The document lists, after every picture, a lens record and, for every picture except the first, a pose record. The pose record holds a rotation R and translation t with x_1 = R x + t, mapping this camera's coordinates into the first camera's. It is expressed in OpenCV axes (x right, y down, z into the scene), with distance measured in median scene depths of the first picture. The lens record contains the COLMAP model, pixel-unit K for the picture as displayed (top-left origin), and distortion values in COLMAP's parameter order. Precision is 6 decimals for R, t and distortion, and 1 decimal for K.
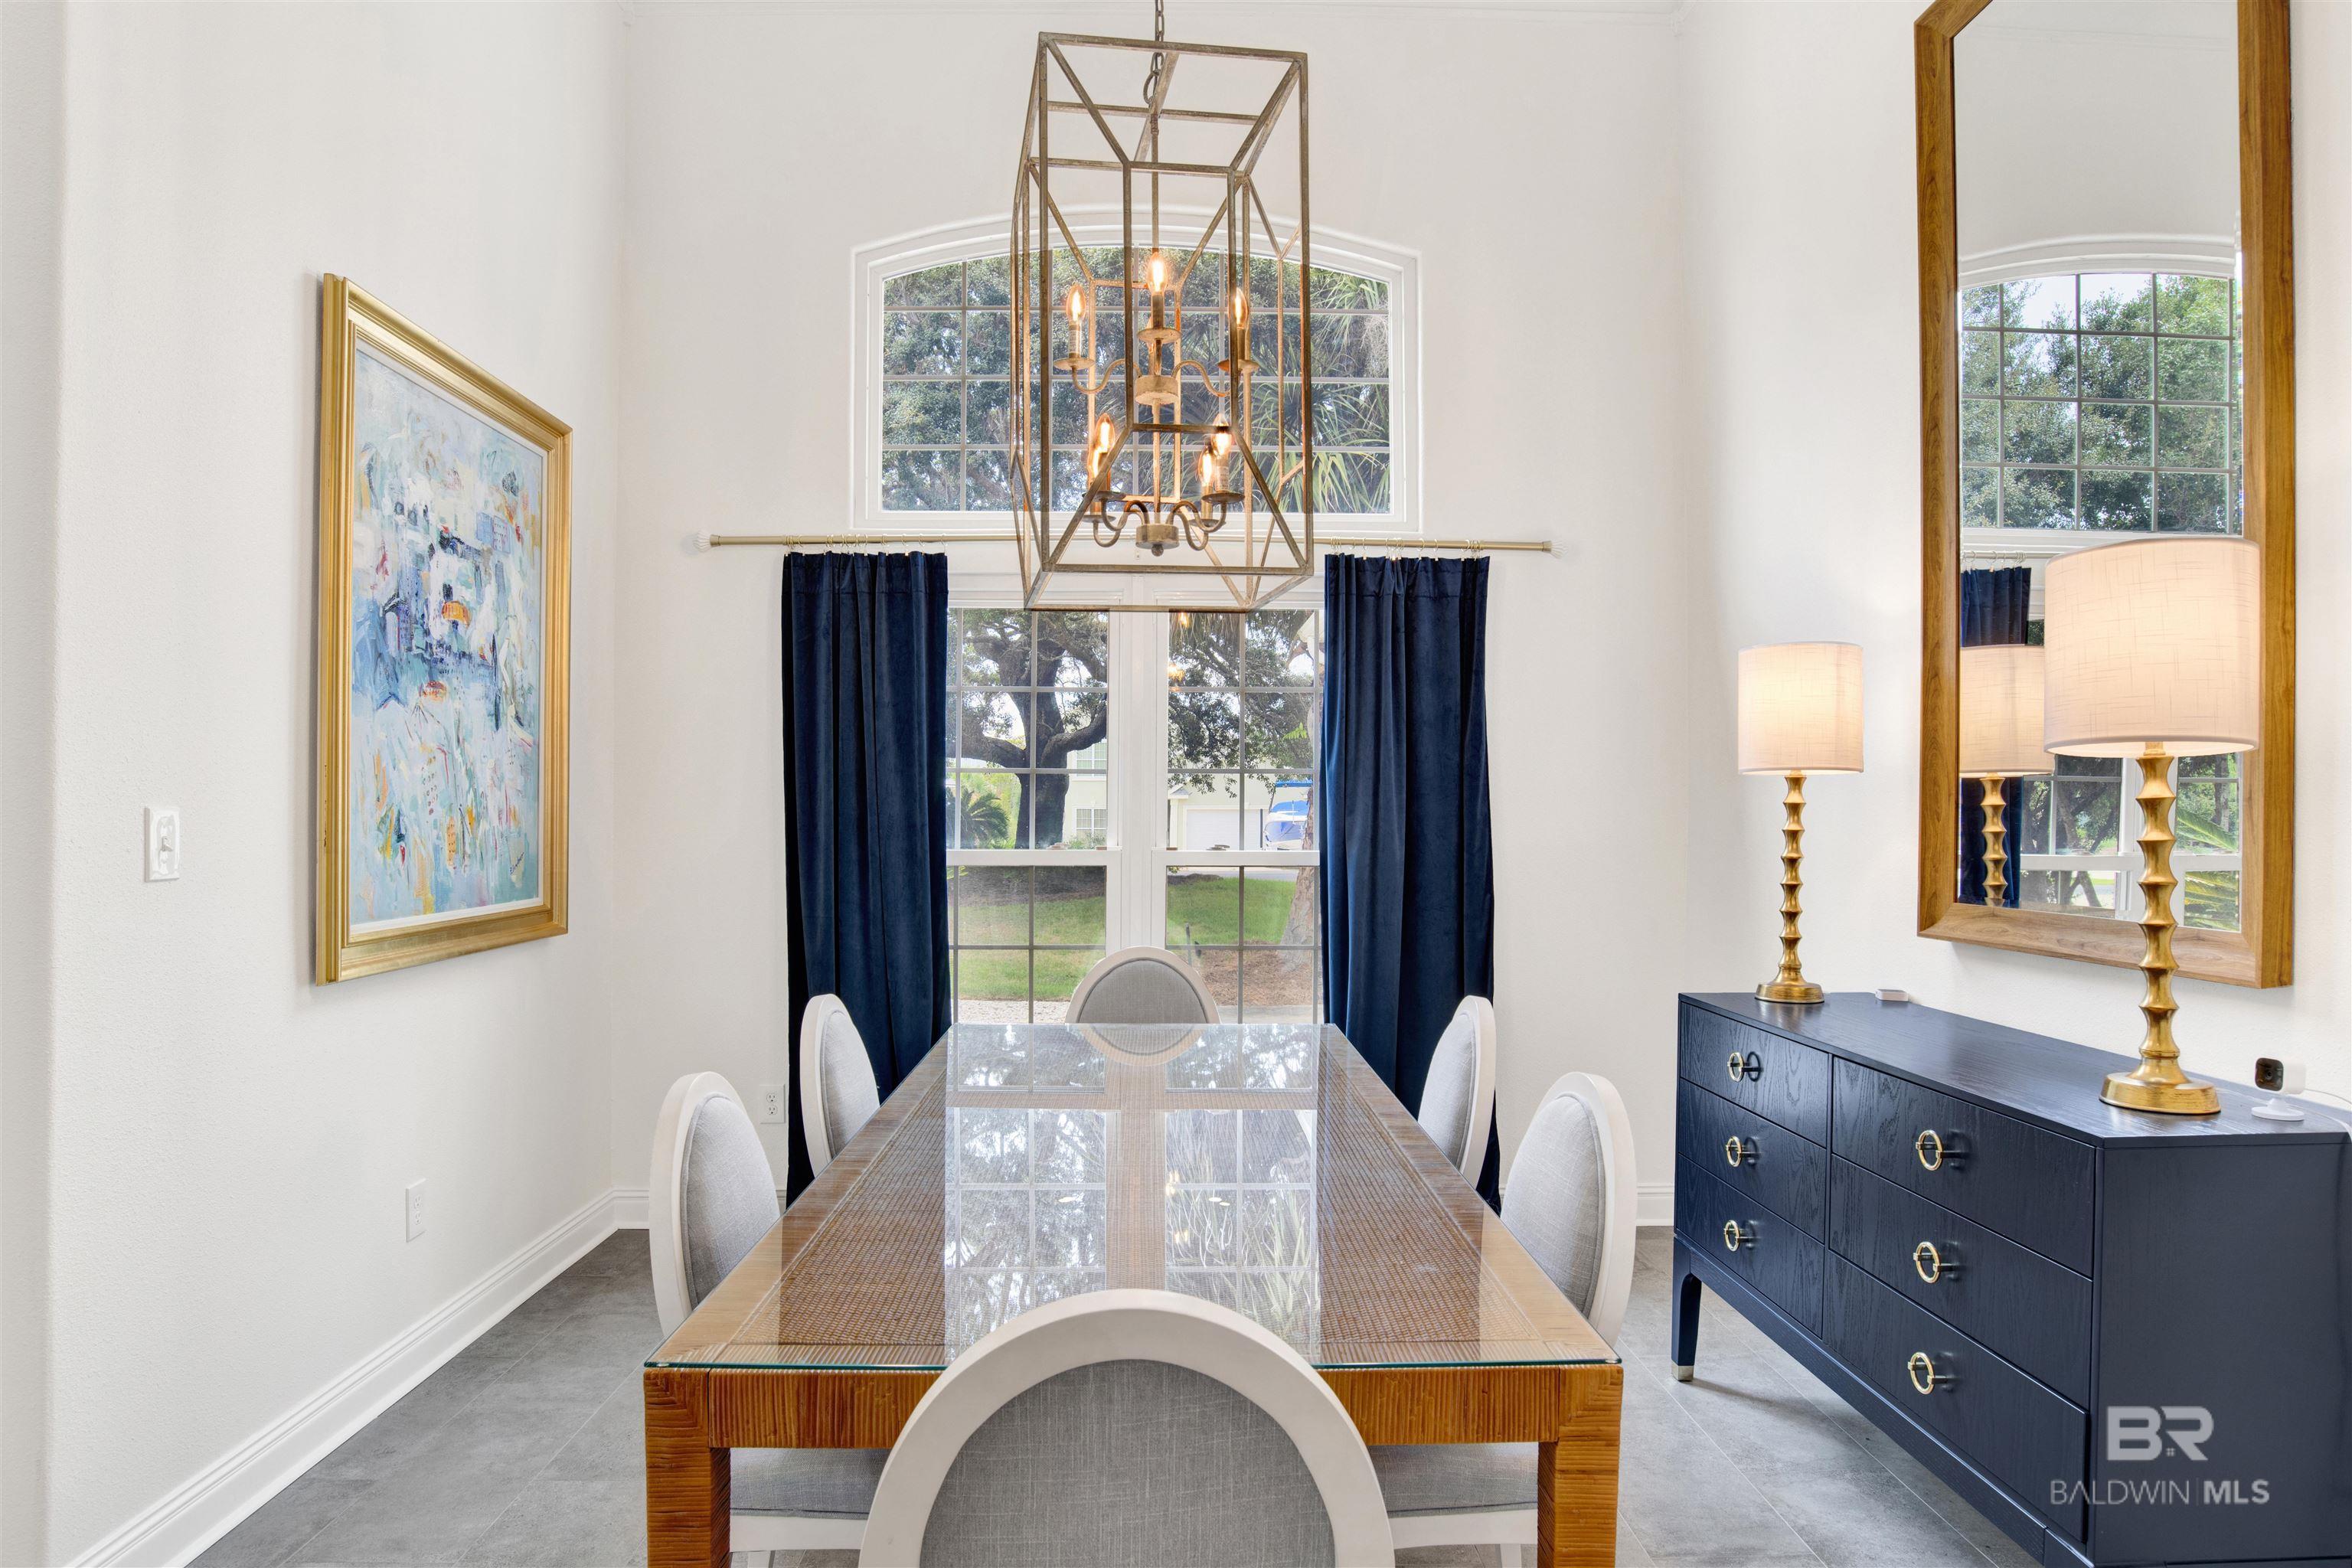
lens RADIAL K [[1348.8, 0, 1177.7], [0, 1348.8, 803.2], [0, 0, 1]] dist [-0.051288, 0.005829]
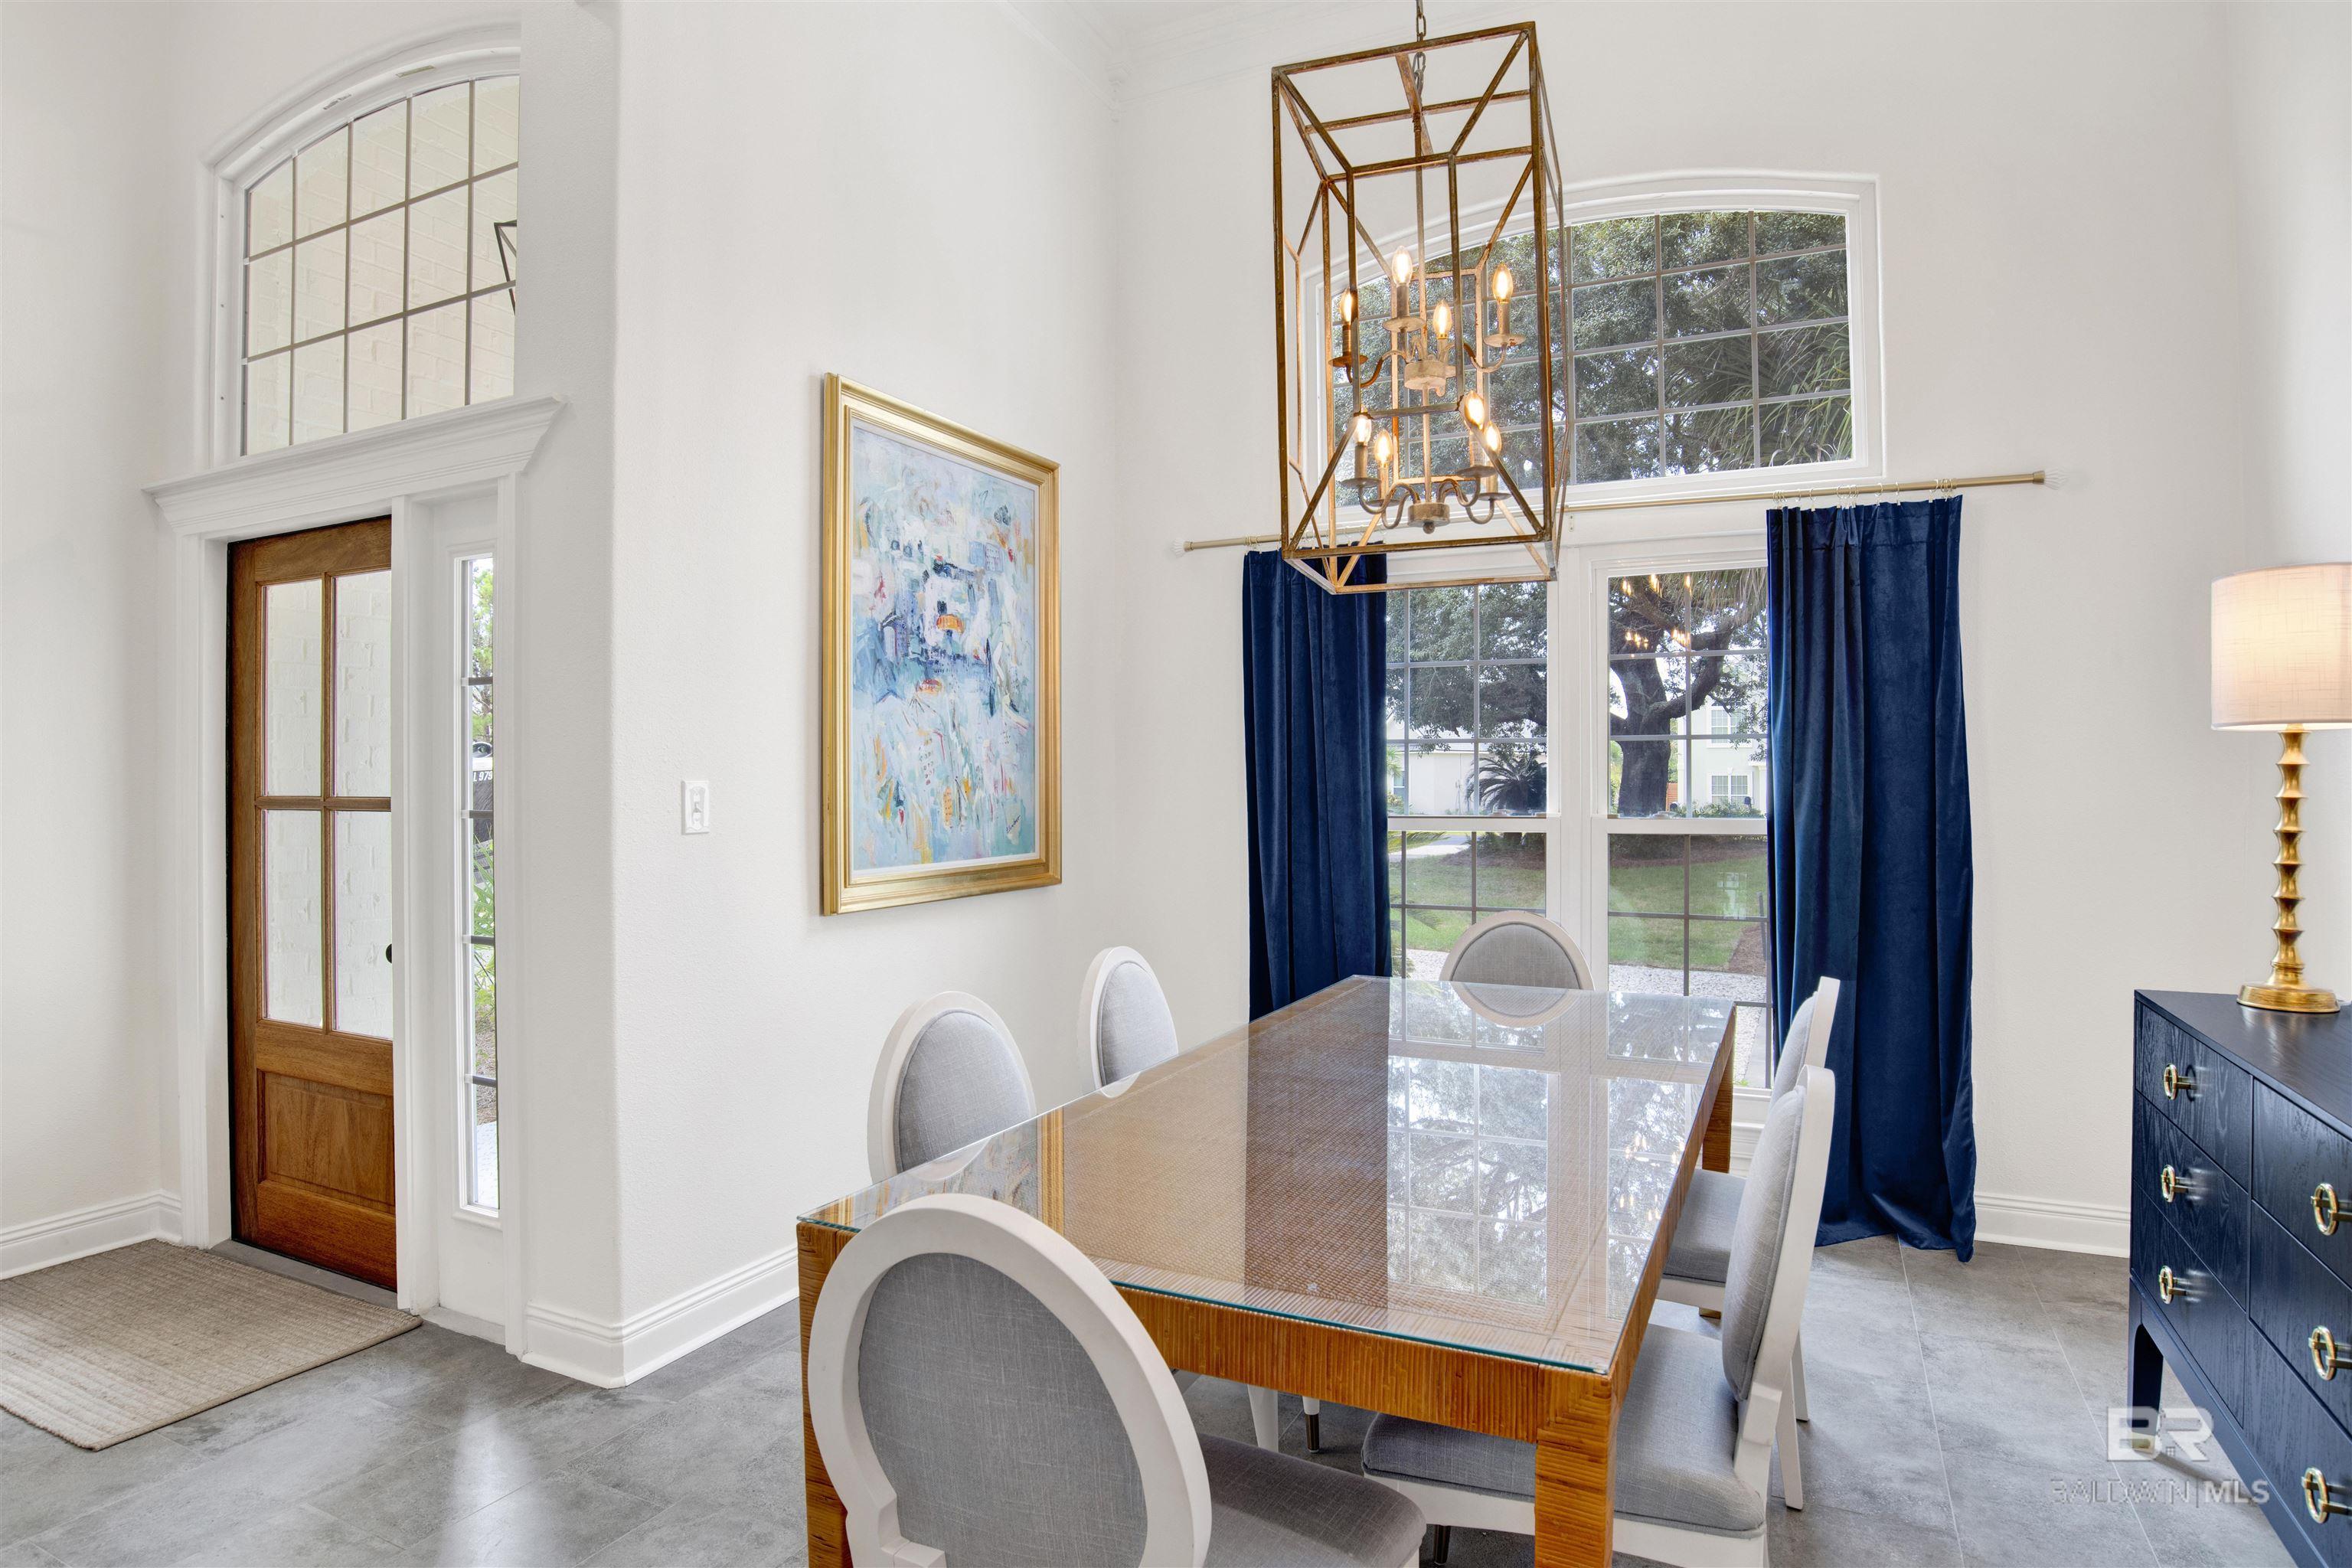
lens RADIAL K [[1258.8, 0, 1176.0], [0, 1258.8, 761.8], [0, 0, 1]] dist [-0.052861, 0.013985]
pose [[0.896830, -0.011102, -0.442236, 0.163234], [0.007469, 0.999923, -0.009956, 0.000403], [0.442312, 0.005626, 0.896844, 0.030197]]
